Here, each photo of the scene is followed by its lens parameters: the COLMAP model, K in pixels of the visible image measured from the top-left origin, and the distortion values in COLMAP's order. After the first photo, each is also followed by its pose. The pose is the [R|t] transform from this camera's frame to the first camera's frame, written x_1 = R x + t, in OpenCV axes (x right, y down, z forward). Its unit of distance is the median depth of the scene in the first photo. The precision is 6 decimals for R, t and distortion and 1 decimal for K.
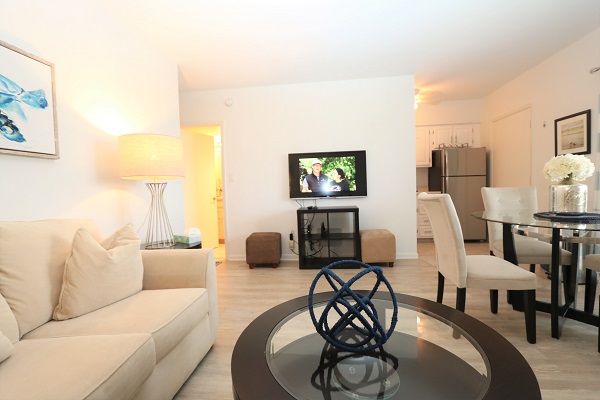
lens RADIAL K [[276.0, 0, 300.2], [0, 276.0, 203.4], [0, 0, 1]] dist [0.005524, 0.000635]
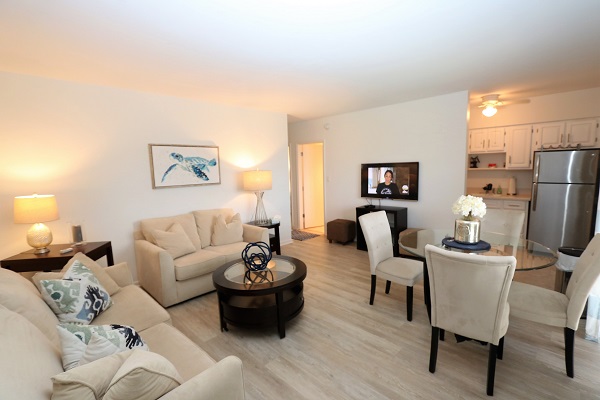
lens RADIAL K [[276.0, 0, 300.6], [0, 276.0, 199.5], [0, 0, 1]] dist [0.005524, 0.000635]
pose [[0.793267, 0.076384, -0.604064, 0.582341], [-0.027496, 0.995582, 0.089783, -0.128643], [0.608253, -0.054613, 0.791862, -0.256070]]
